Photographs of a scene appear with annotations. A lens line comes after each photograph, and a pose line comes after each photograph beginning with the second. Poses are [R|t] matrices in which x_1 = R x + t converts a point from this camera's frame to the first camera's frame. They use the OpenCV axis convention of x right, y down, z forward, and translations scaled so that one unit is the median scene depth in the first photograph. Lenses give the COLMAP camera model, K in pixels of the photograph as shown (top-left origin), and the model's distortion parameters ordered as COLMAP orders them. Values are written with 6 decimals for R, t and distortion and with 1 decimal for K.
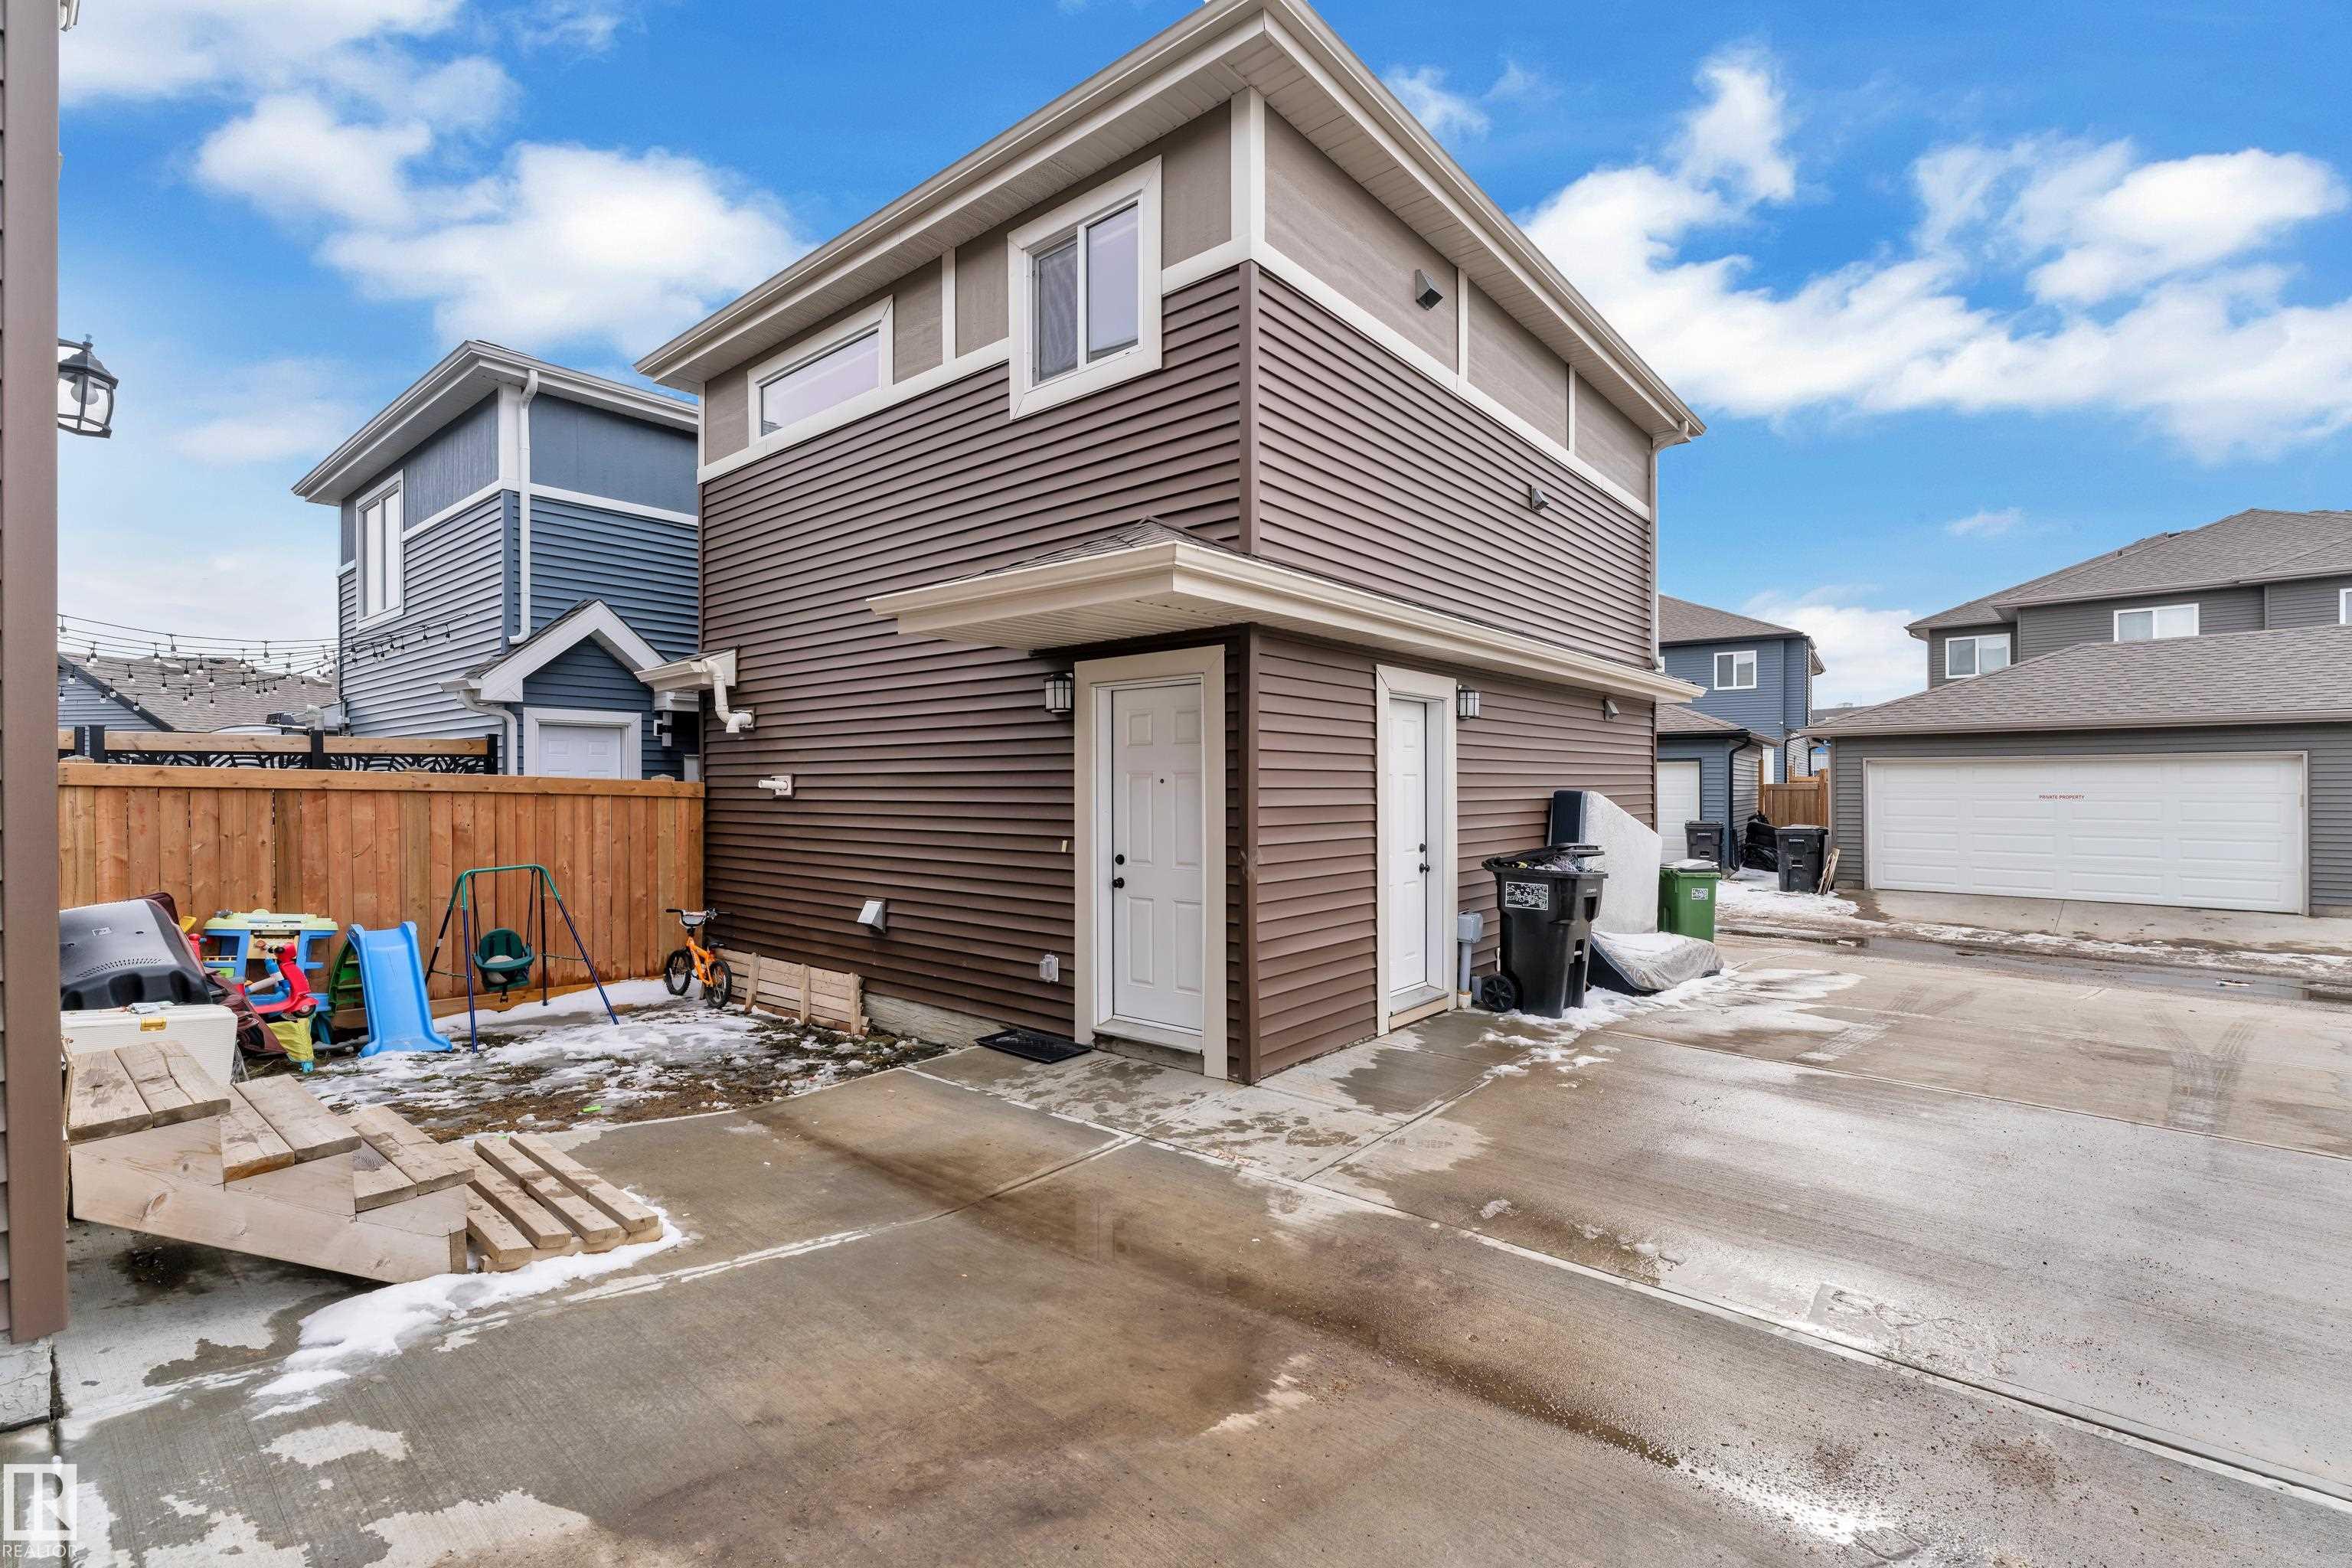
lens RADIAL K [[1035.6, 0, 1176.0], [0, 1035.6, 784.0], [0, 0, 1]] dist [-0.000504, 0.000245]
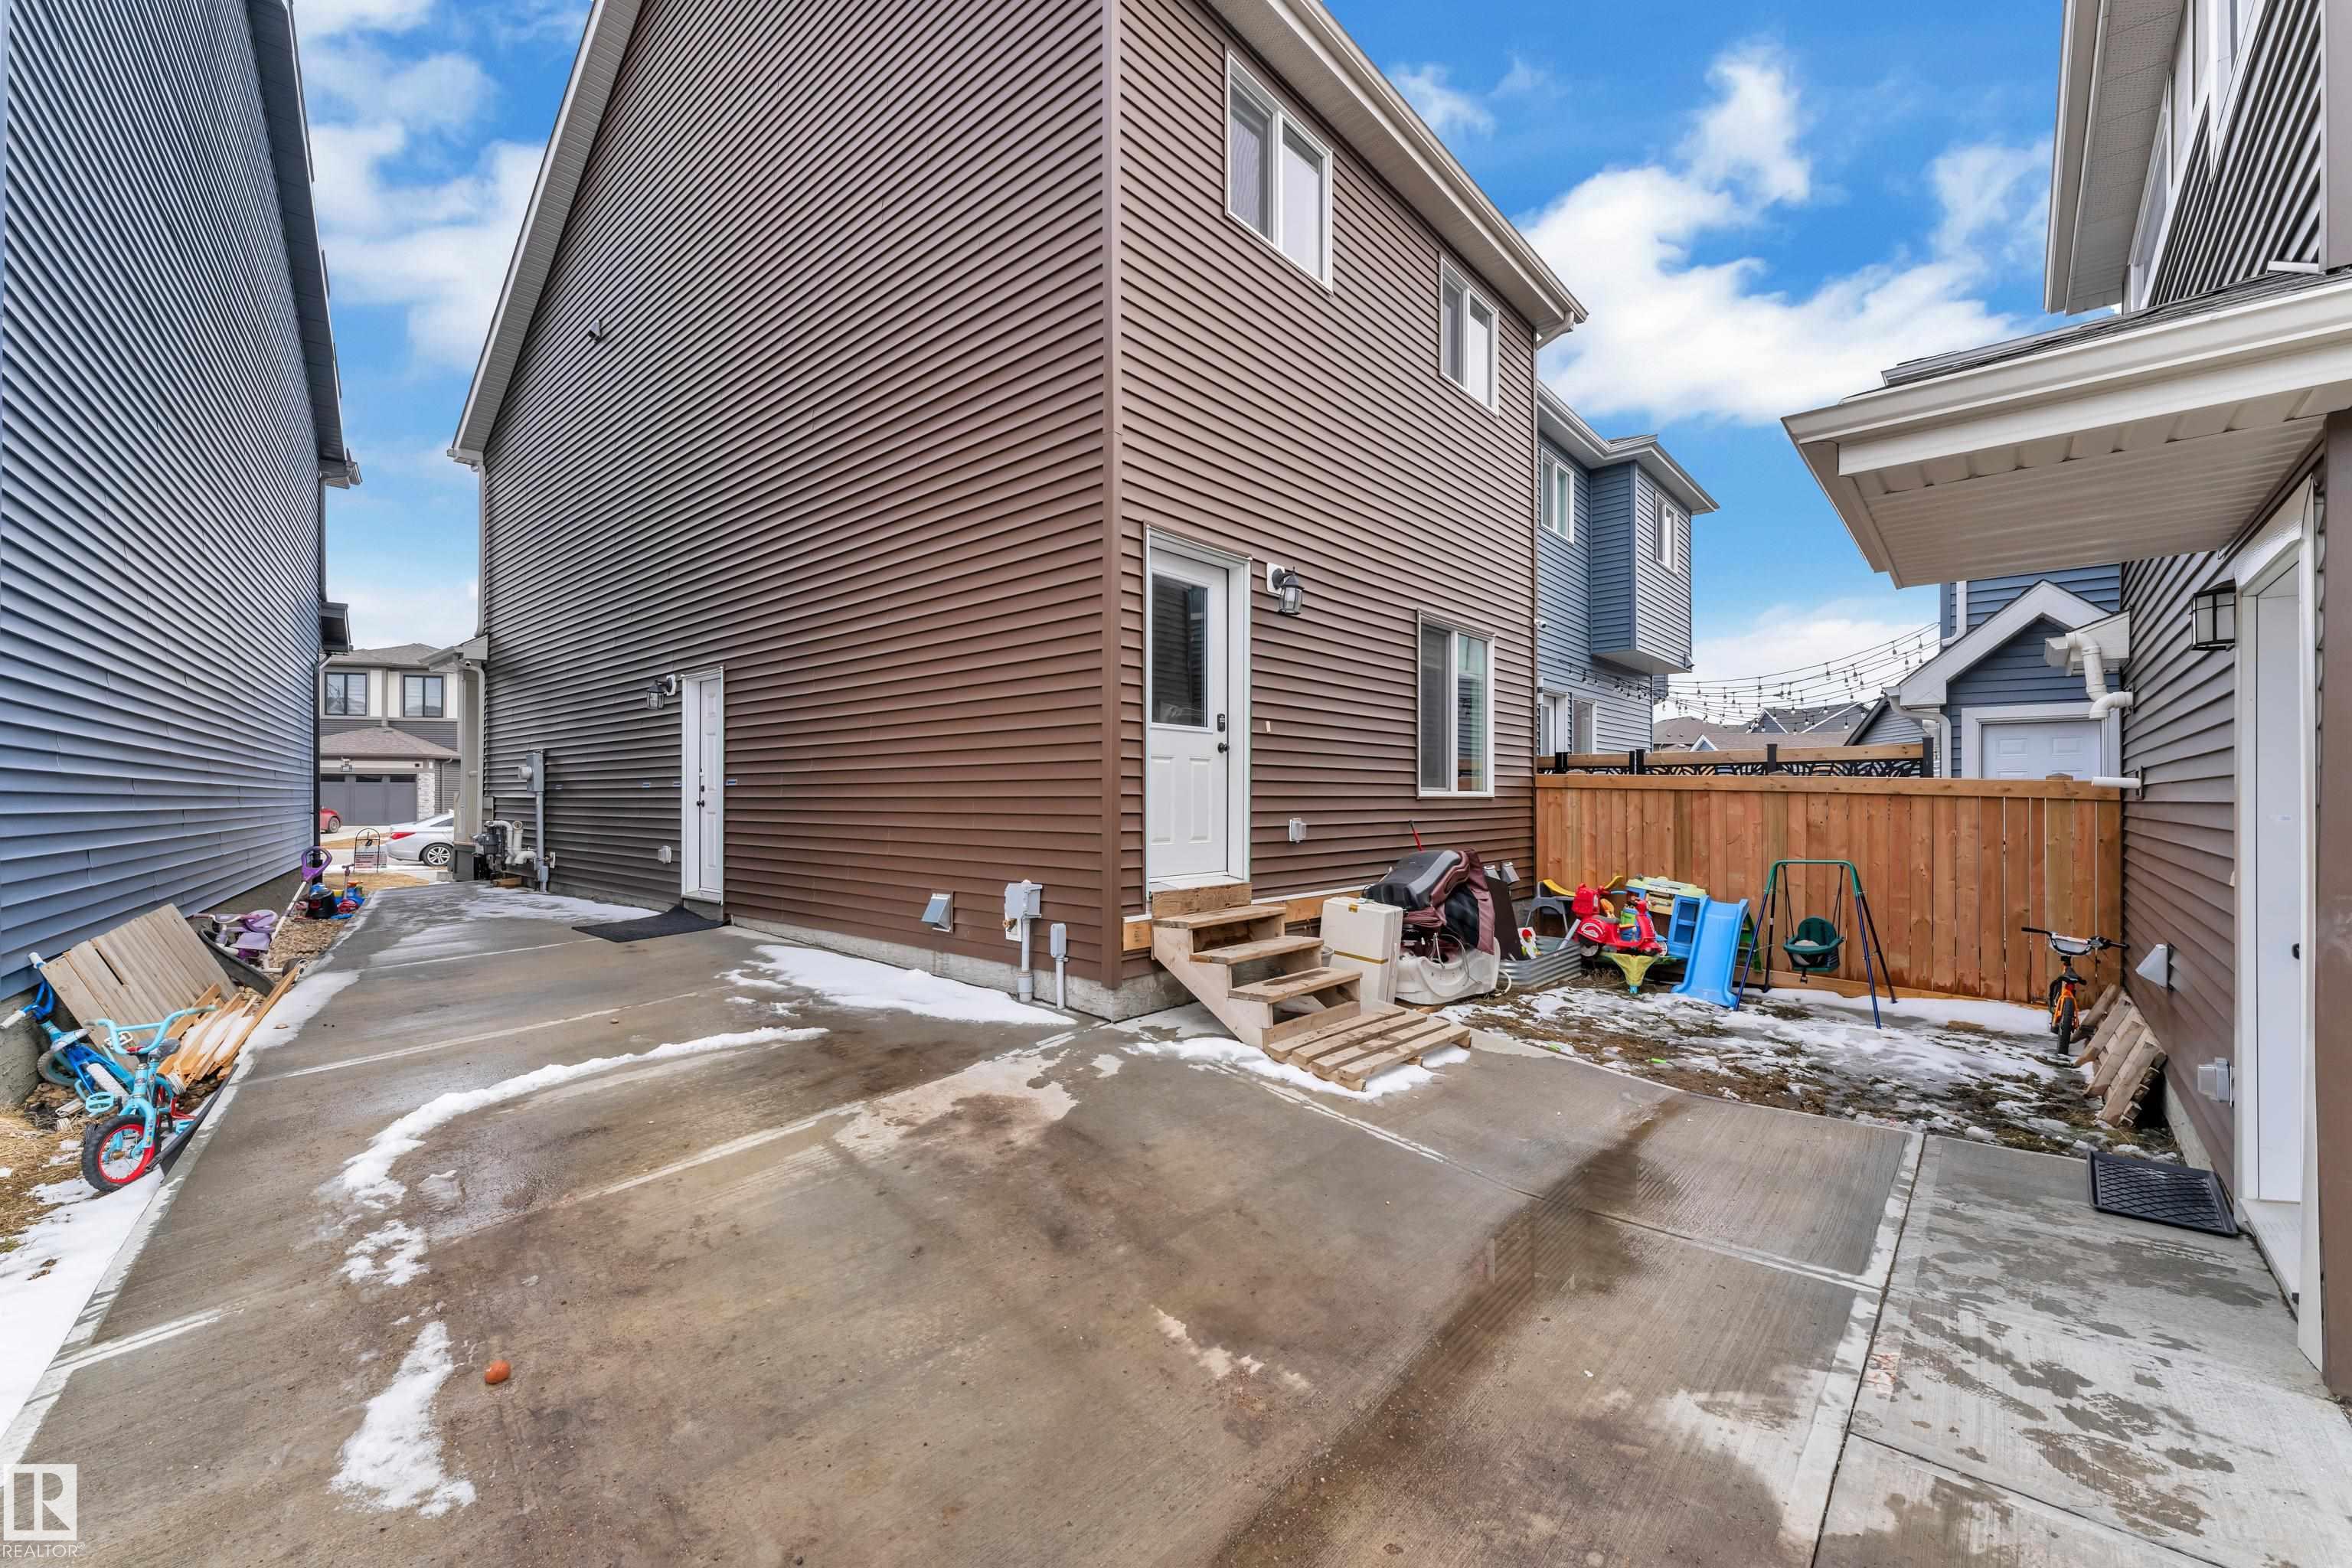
lens RADIAL K [[949.9, 0, 1171.1], [0, 949.9, 791.2], [0, 0, 1]] dist [0.000343, 0.000051]
pose [[-0.031900, -0.005460, -0.999476, 0.514651], [-0.000718, 0.999985, -0.005440, 0.017475], [0.999491, 0.000544, -0.031903, 0.482421]]
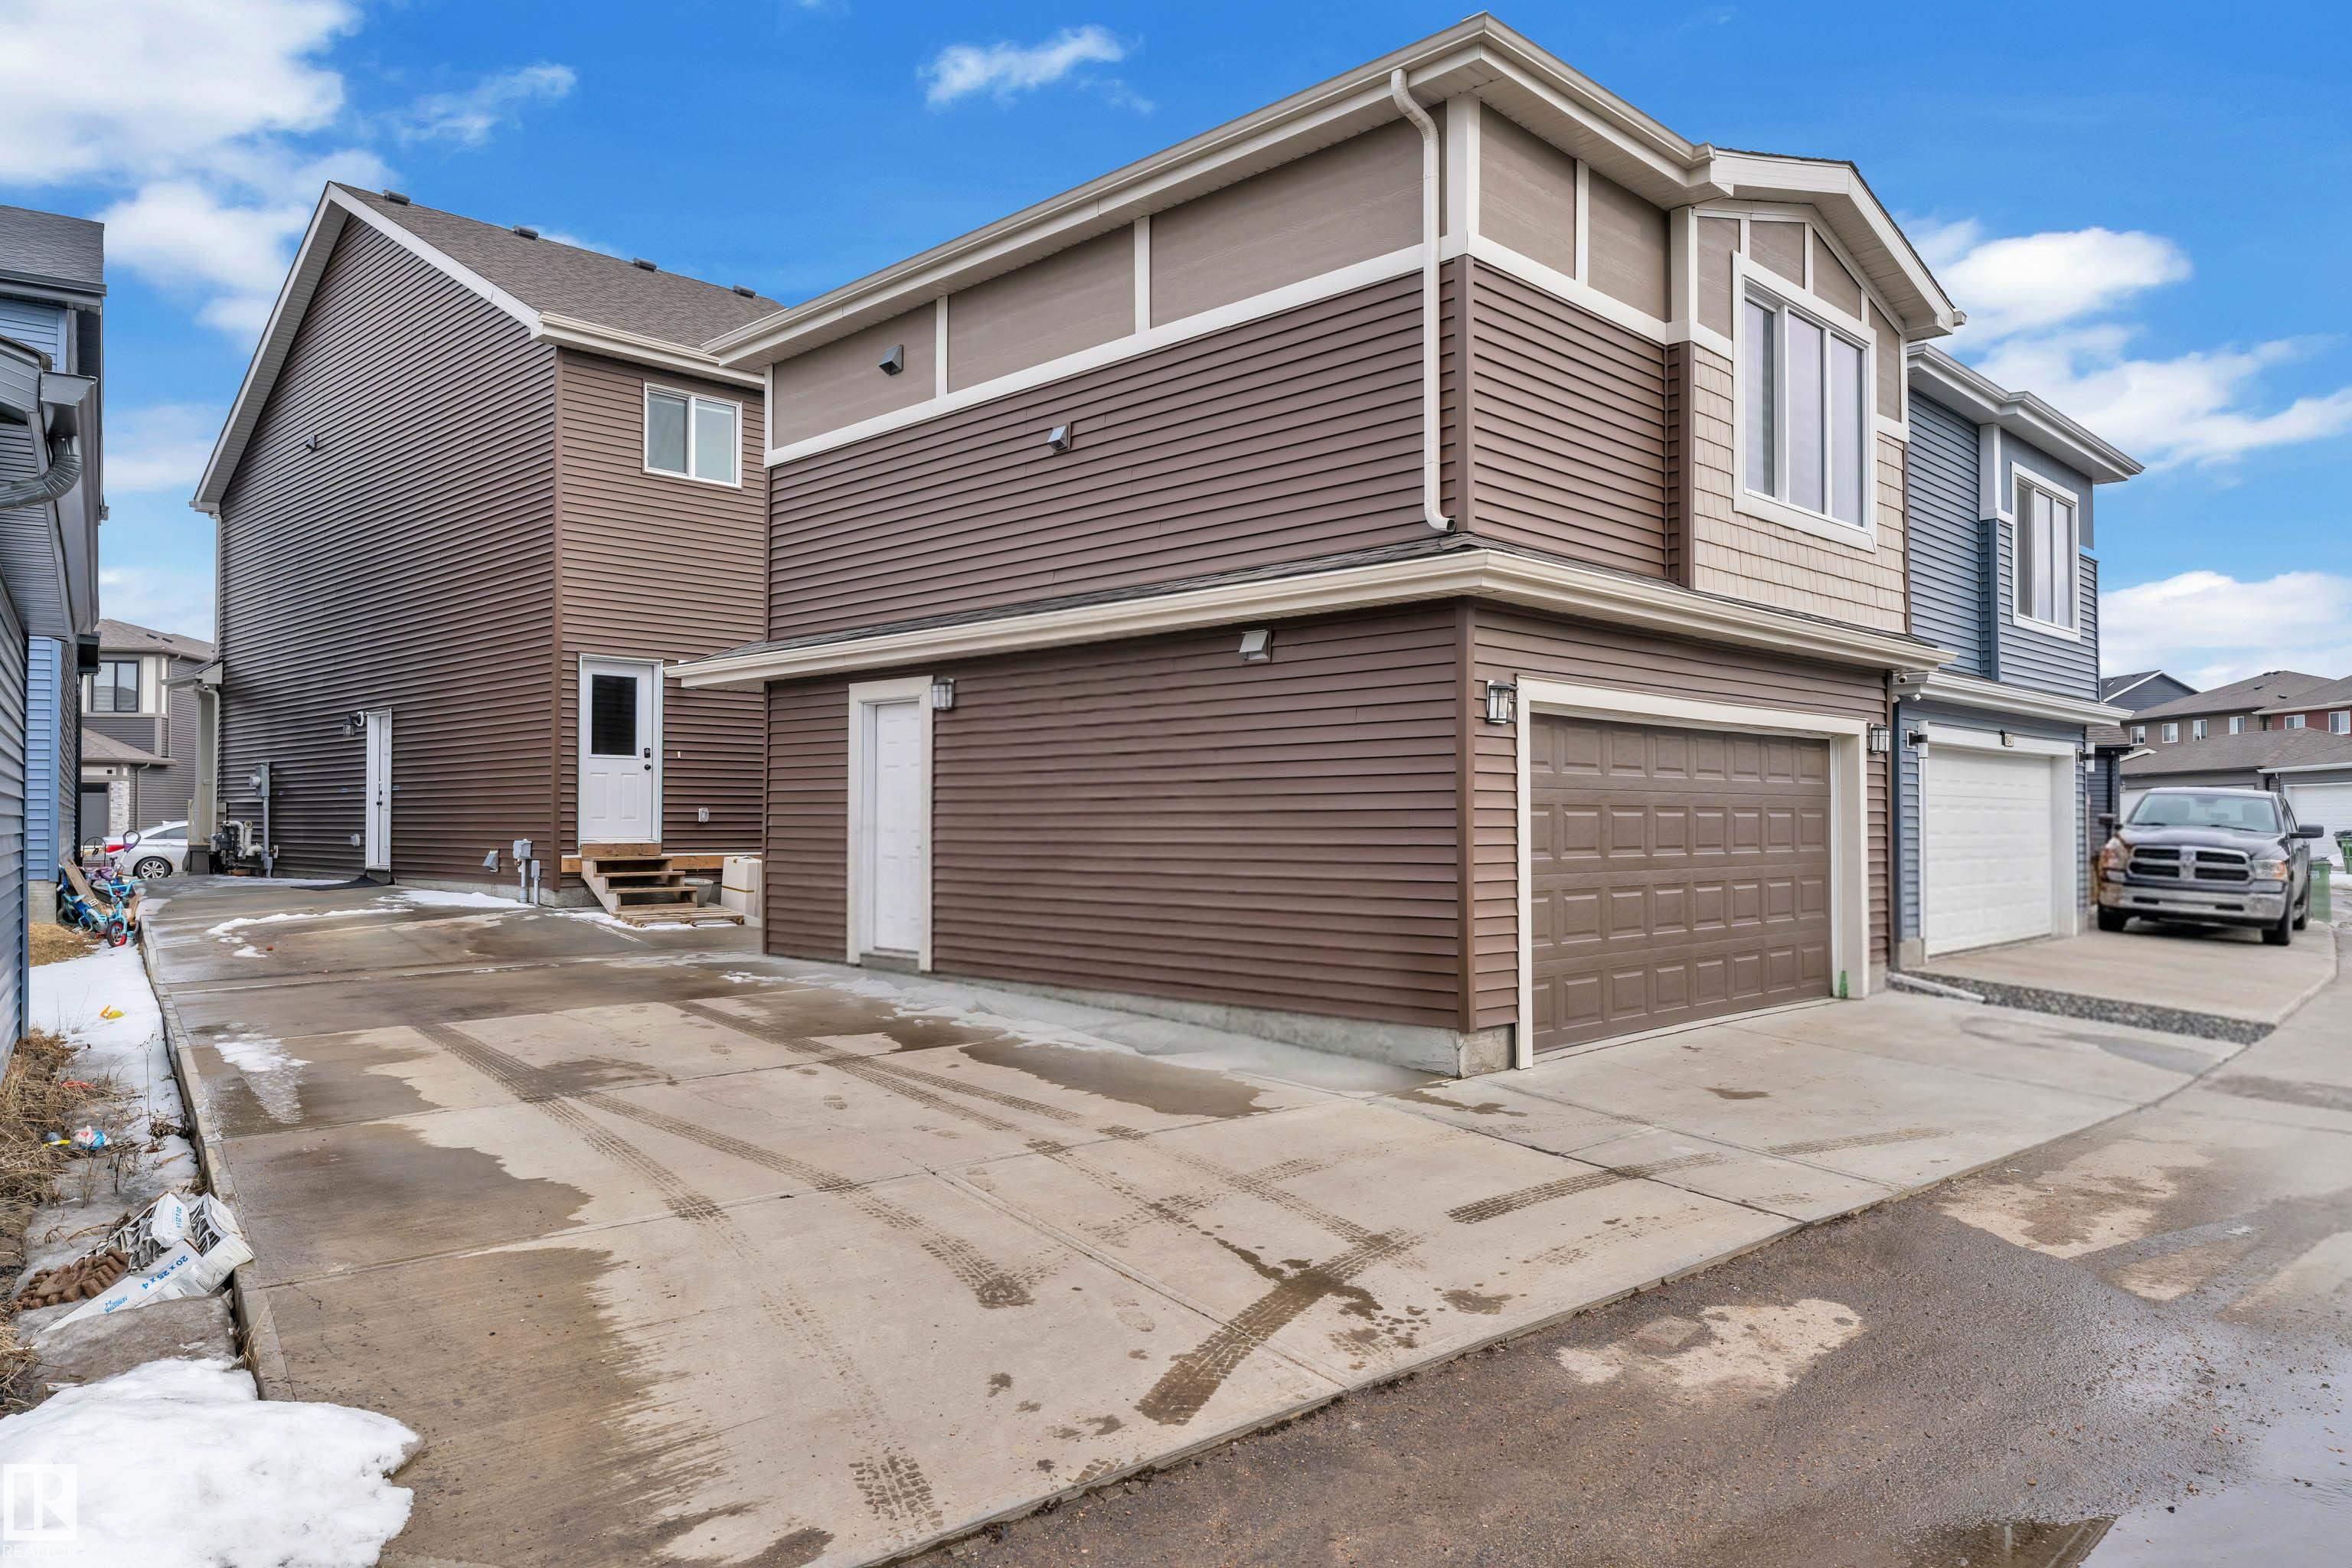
lens RADIAL K [[1562.0, 0, 1176.0], [0, 1562.0, 784.0], [0, 0, 1]] dist [-0.003508, -0.000818]
pose [[-0.080991, -0.020980, -0.996494, 2.483671], [-0.000094, 0.999779, -0.021041, 0.062170], [0.996715, -0.001610, -0.080975, 1.827285]]
